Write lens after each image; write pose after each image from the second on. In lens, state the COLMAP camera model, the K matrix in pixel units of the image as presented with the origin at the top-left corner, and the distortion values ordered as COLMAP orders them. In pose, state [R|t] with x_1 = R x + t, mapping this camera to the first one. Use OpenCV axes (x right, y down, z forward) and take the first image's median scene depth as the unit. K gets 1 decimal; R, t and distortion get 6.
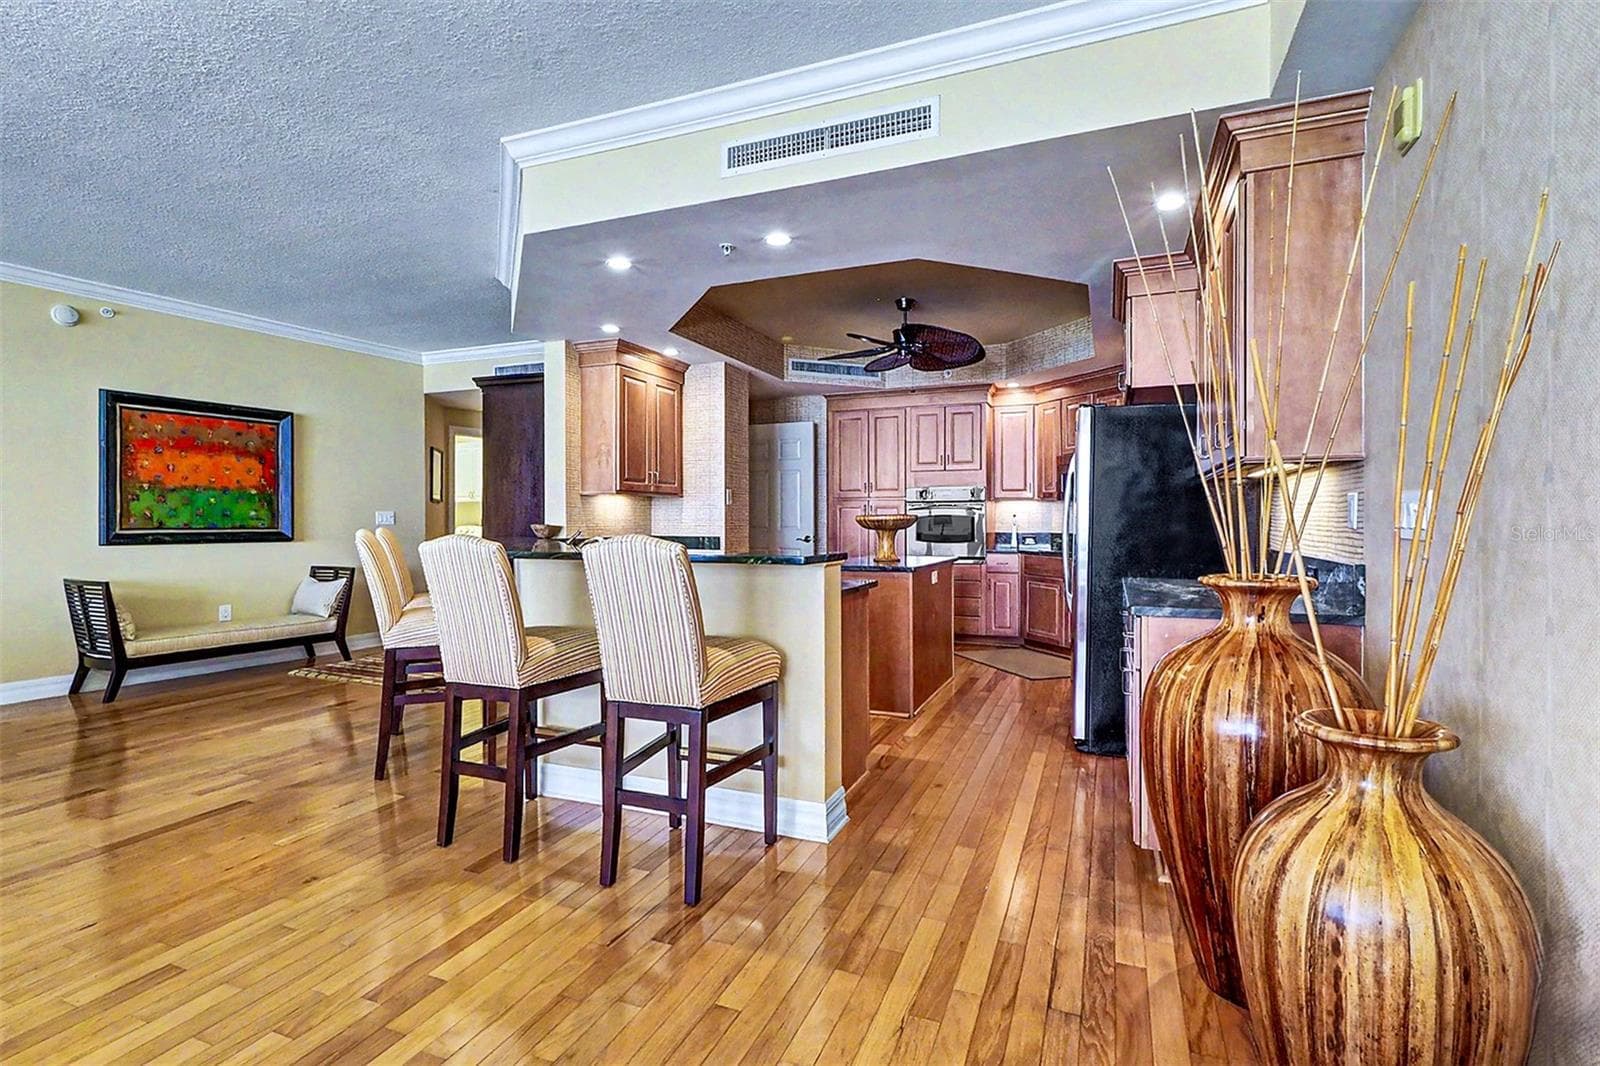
lens RADIAL K [[754.2, 0, 803.5], [0, 754.2, 525.1], [0, 0, 1]] dist [-0.001799, -0.001130]
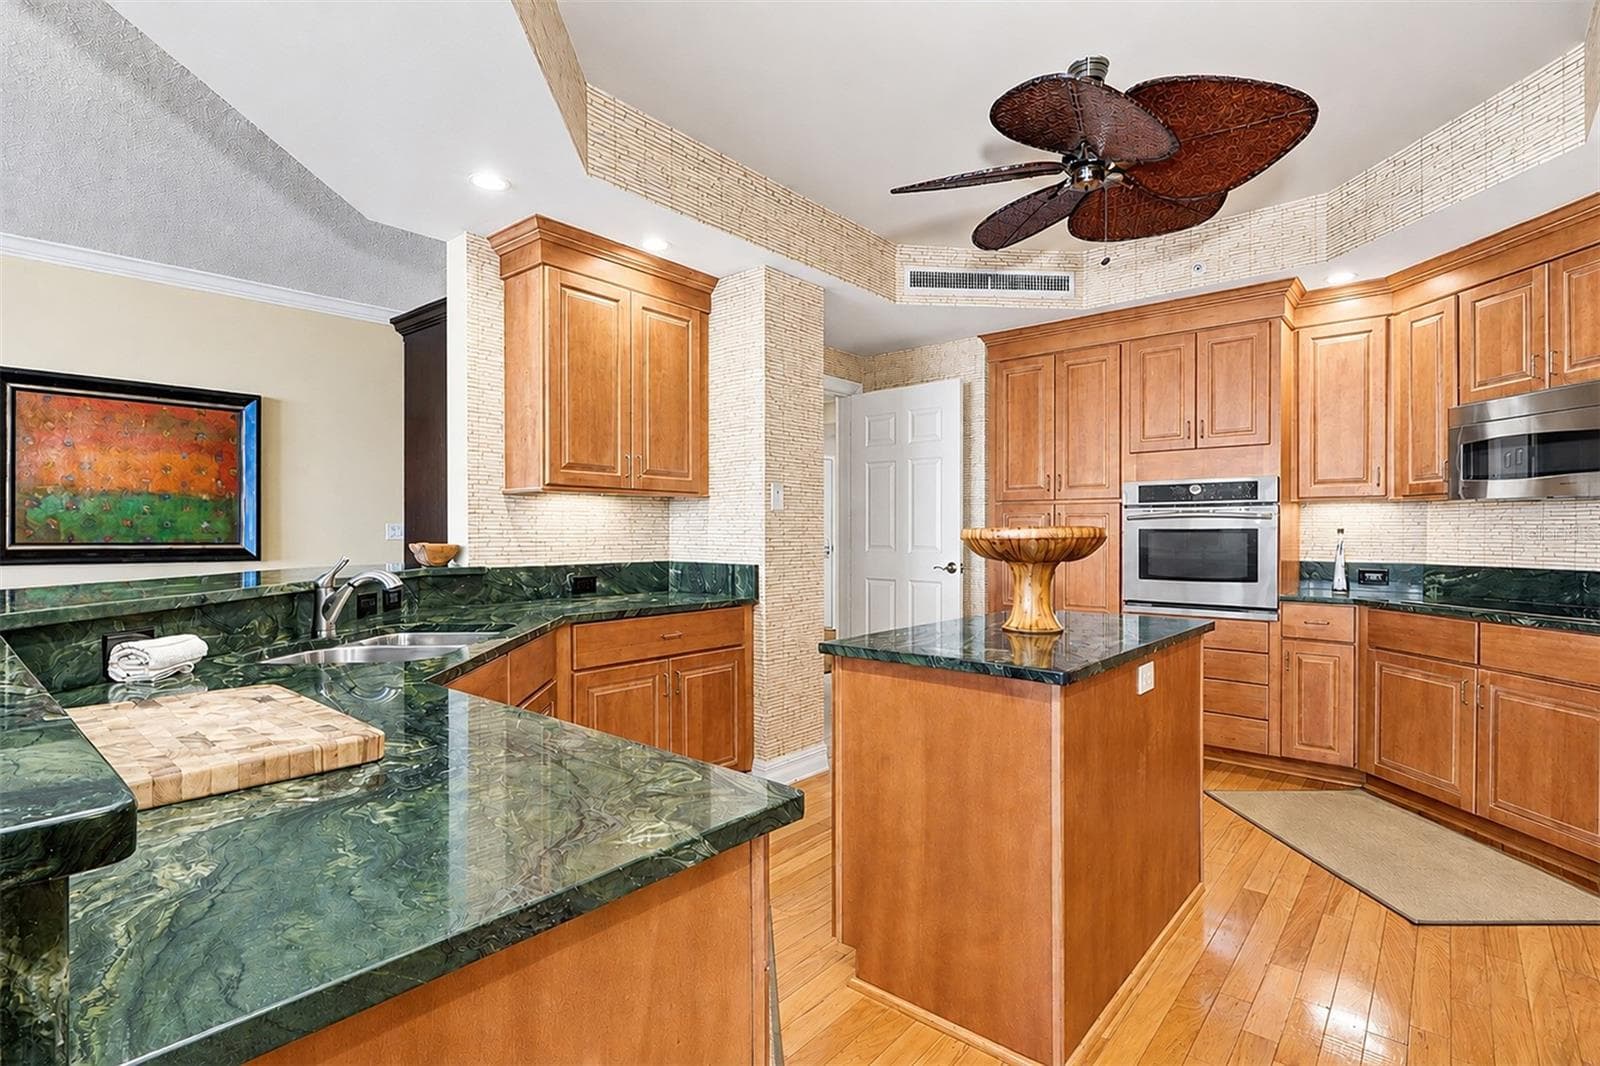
lens RADIAL K [[754.2, 0, 795.2], [0, 754.2, 533.4], [0, 0, 1]] dist [-0.001799, -0.001130]
pose [[0.948165, 0.003816, -0.317755, 0.091359], [-0.007220, 0.999928, -0.009534, -0.003256], [0.317696, 0.011334, 0.948125, 0.408620]]
